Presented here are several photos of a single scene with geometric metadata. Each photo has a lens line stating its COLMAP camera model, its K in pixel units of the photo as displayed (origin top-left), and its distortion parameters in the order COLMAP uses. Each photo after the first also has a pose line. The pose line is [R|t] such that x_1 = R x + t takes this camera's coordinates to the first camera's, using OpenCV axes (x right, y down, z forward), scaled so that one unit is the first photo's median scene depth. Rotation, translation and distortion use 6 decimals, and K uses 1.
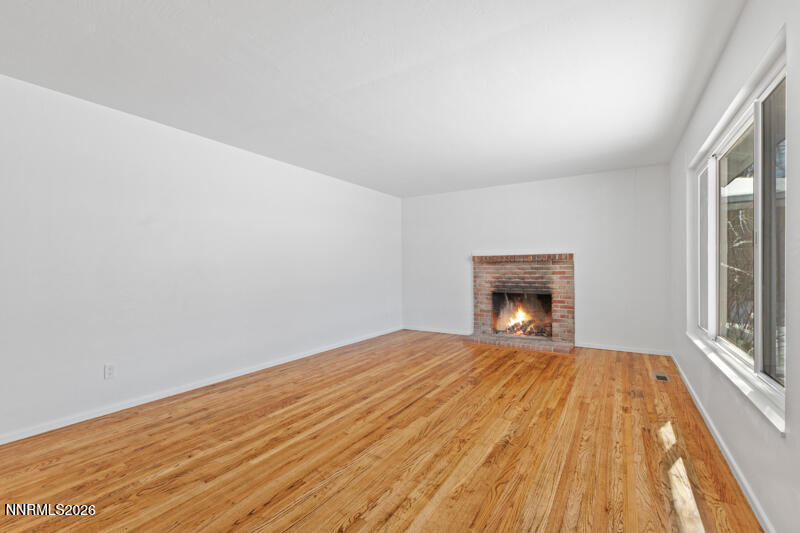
lens RADIAL K [[353.5, 0, 396.9], [0, 353.5, 266.5], [0, 0, 1]] dist [0.008081, -0.000099]
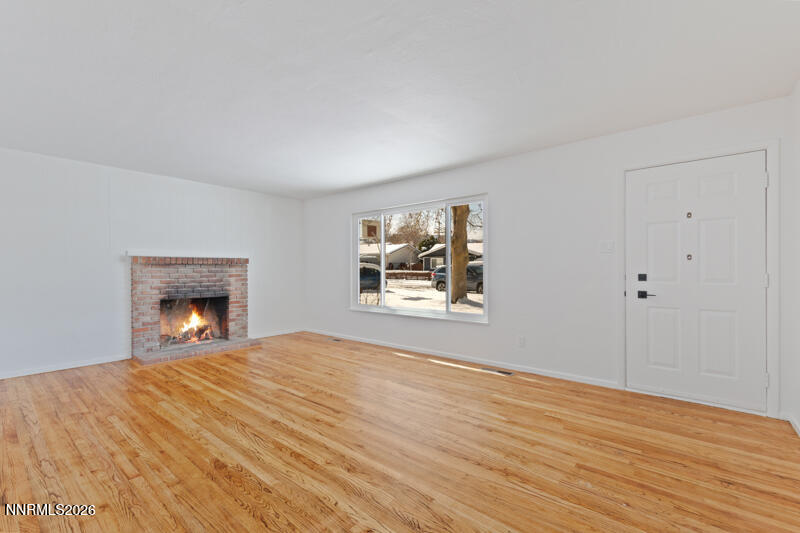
lens RADIAL K [[353.5, 0, 396.5], [0, 353.5, 269.7], [0, 0, 1]] dist [0.008081, -0.000099]
pose [[0.135791, 0.005983, 0.990719, -0.562652], [-0.003012, 0.999980, -0.005626, 0.004207], [-0.990733, -0.002220, 0.135806, 0.369926]]
